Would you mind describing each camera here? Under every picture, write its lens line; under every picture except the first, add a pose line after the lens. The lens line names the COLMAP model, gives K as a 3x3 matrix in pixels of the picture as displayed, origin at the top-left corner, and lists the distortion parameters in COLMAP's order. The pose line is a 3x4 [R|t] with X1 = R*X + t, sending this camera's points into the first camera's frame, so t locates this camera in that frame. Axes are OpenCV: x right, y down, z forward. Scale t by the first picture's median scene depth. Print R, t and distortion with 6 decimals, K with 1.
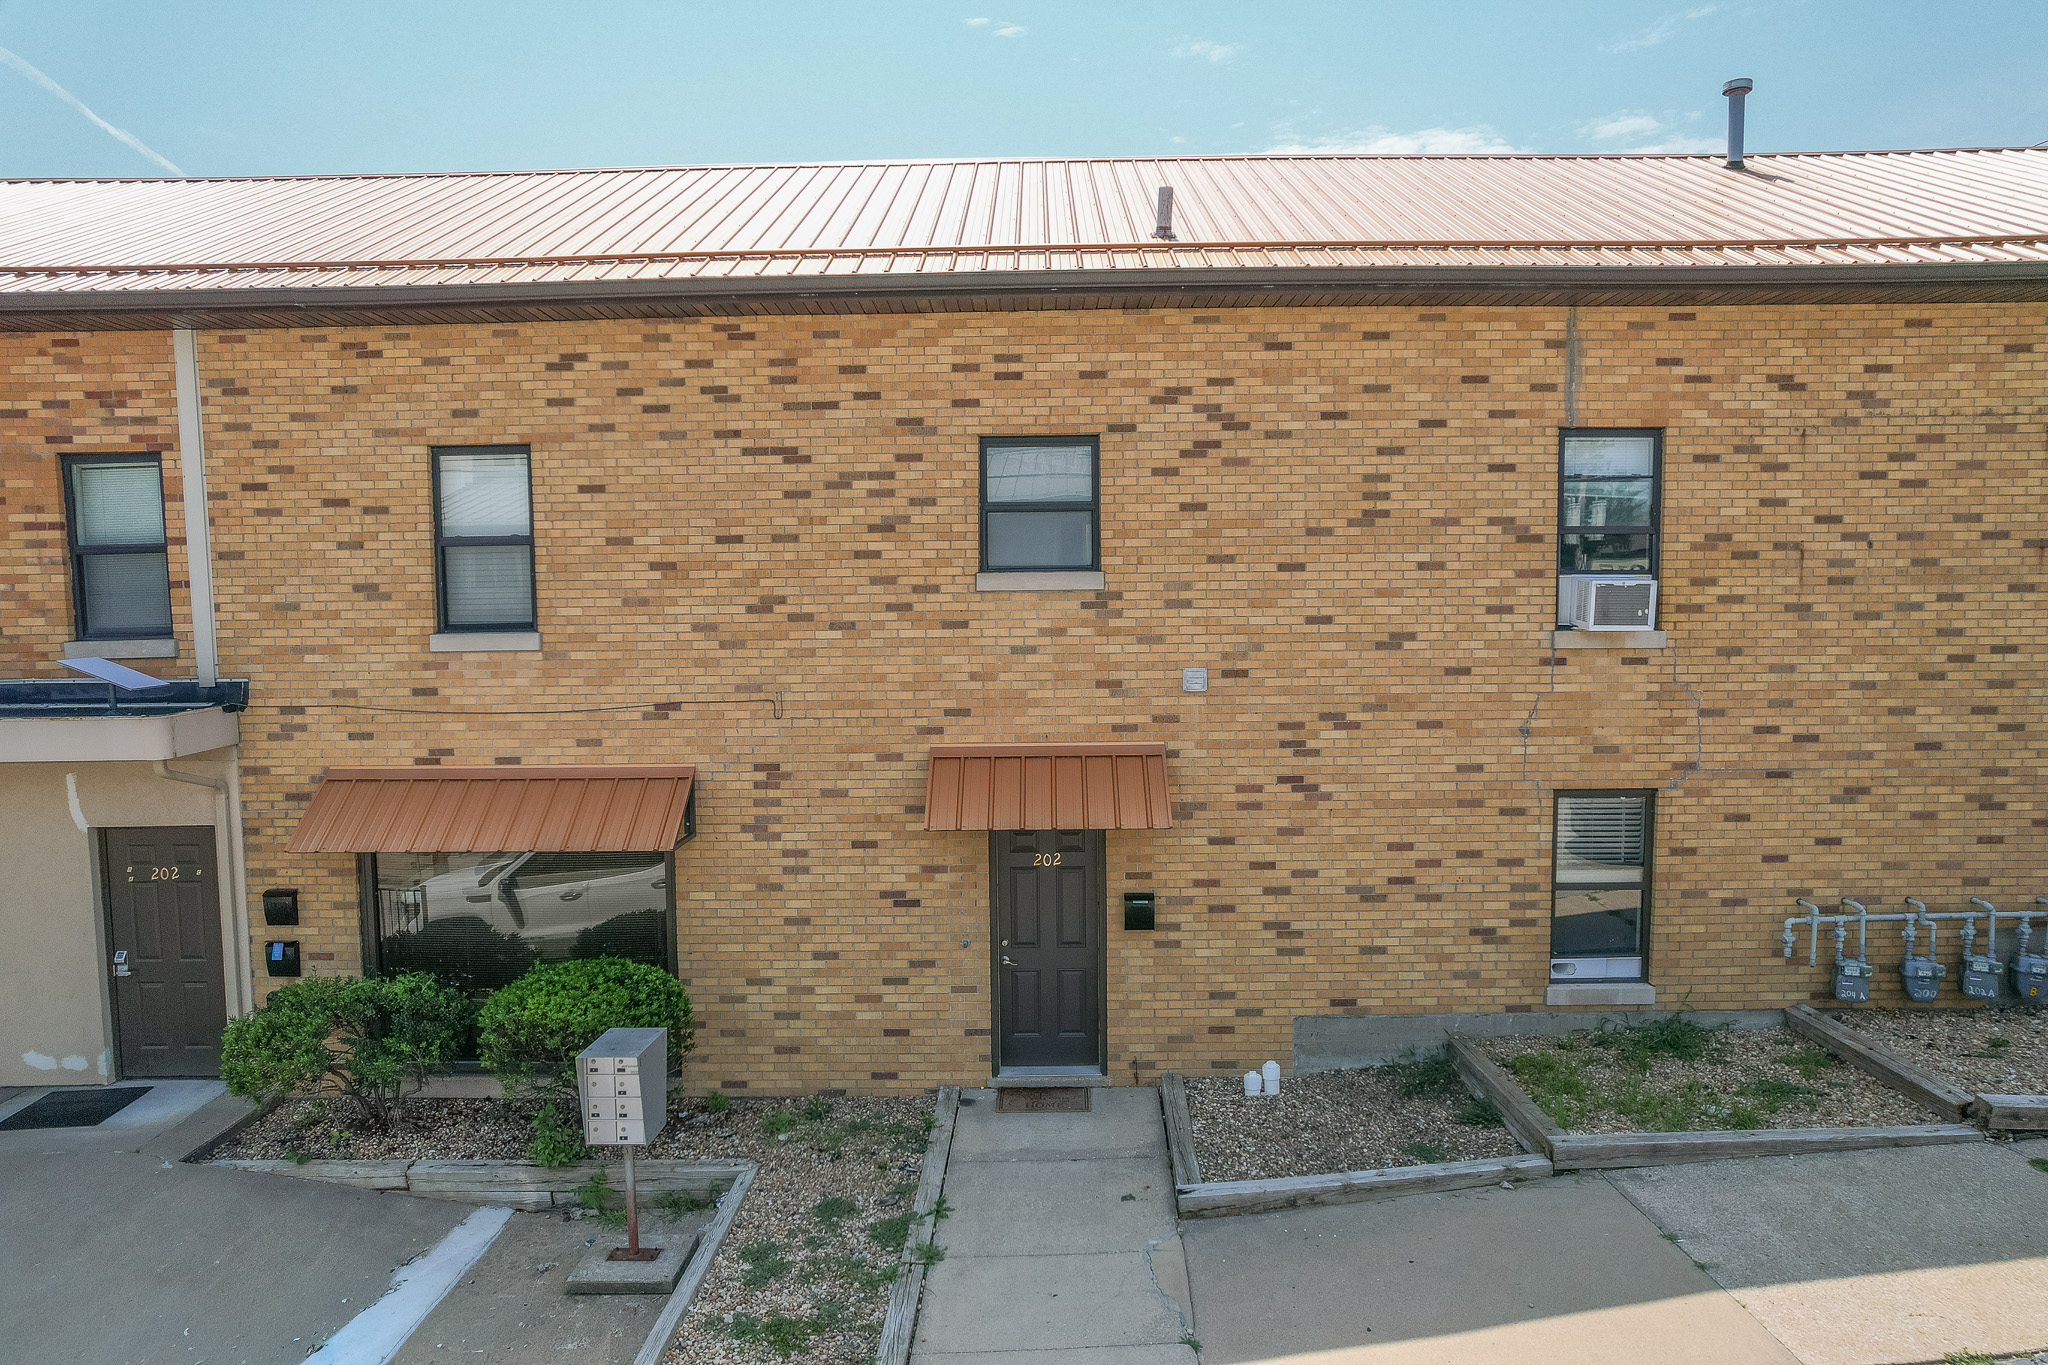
lens RADIAL K [[1295.8, 0, 1024.0], [0, 1295.8, 690.7], [0, 0, 1]] dist [-0.046350, 0.030087]
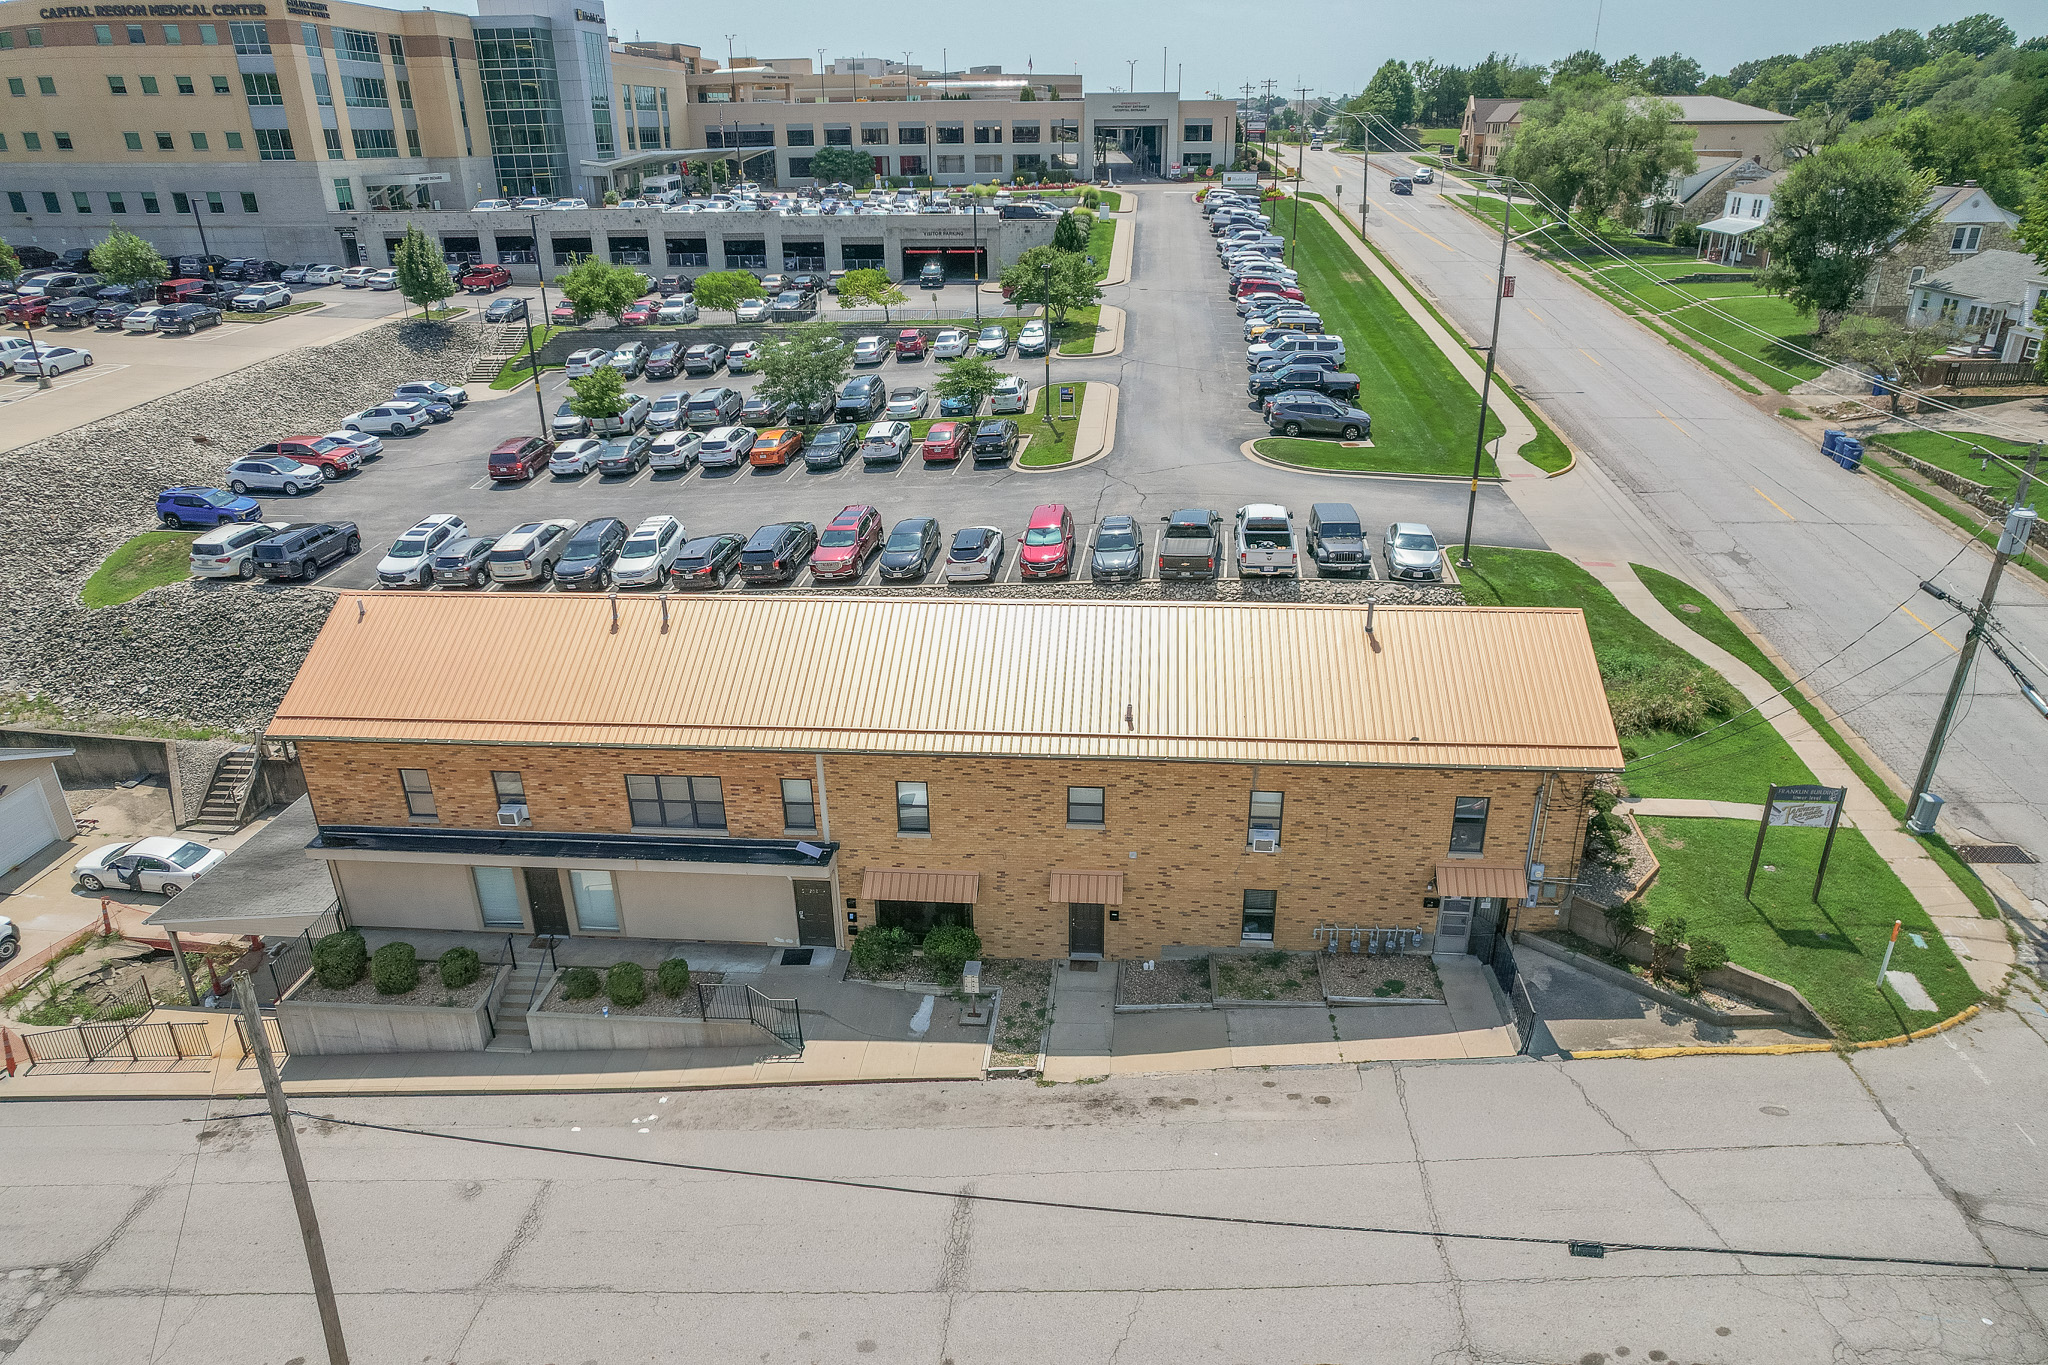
lens RADIAL K [[1295.8, 0, 1016.7], [0, 1295.8, 682.6], [0, 0, 1]] dist [-0.046350, 0.030087]
pose [[0.996575, 0.027220, -0.078088, 0.083490], [-0.000057, 0.944501, 0.328508, -1.482116], [0.082696, -0.327378, 0.941268, -1.933031]]
